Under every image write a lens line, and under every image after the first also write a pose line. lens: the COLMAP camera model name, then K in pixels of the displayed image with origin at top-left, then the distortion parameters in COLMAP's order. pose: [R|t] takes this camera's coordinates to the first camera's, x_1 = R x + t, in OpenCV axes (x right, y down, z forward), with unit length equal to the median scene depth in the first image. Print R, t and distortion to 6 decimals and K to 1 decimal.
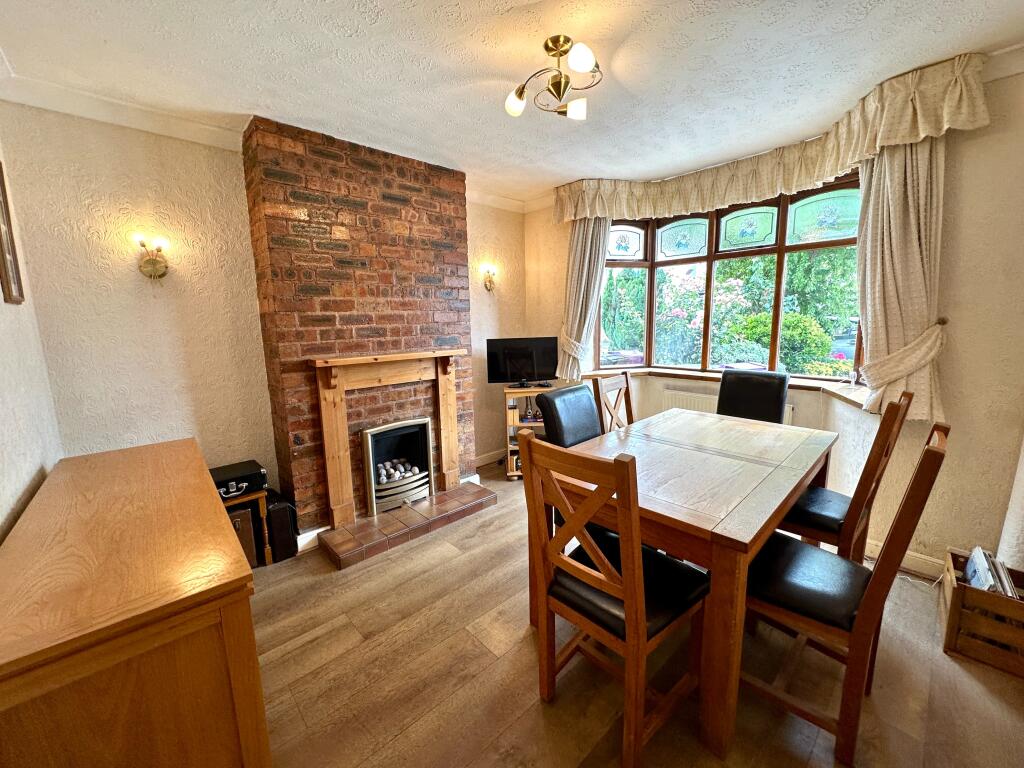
lens RADIAL K [[411.9, 0, 512.0], [0, 411.9, 384.0], [0, 0, 1]] dist [0.000001, 0.000099]
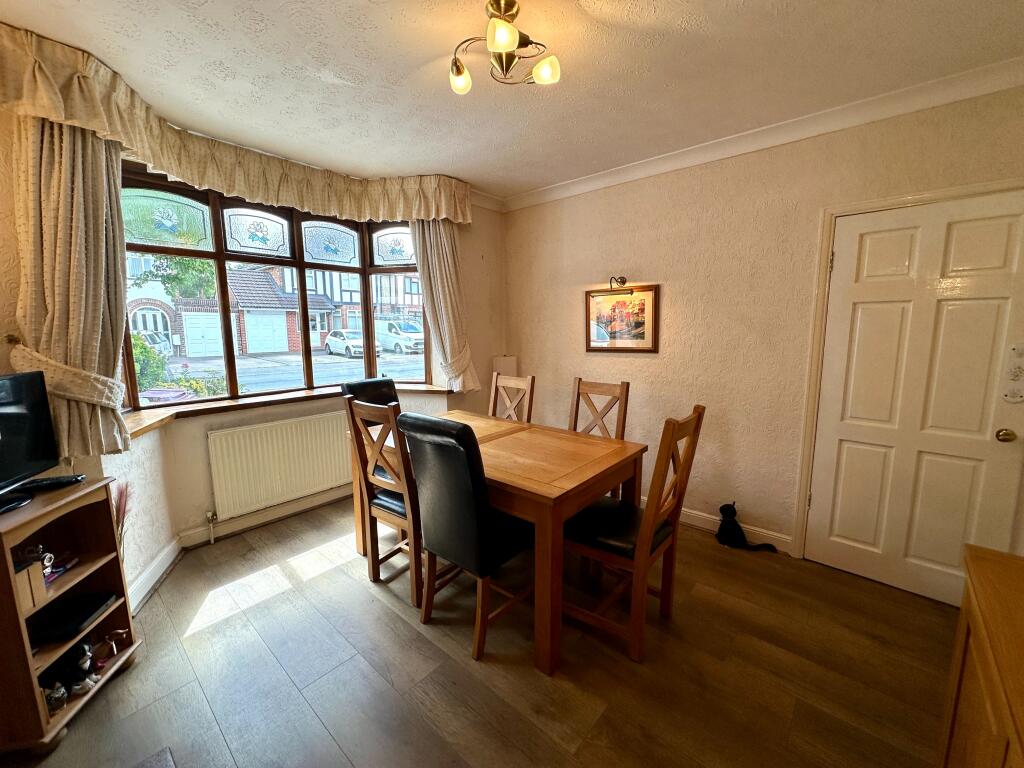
lens RADIAL K [[411.9, 0, 512.0], [0, 411.9, 384.0], [0, 0, 1]] dist [0.000001, 0.000099]
pose [[-0.091765, -0.134716, 0.986626, -0.519123], [0.157028, 0.976452, 0.147932, -0.126654], [-0.983322, 0.168502, -0.068450, 0.726415]]
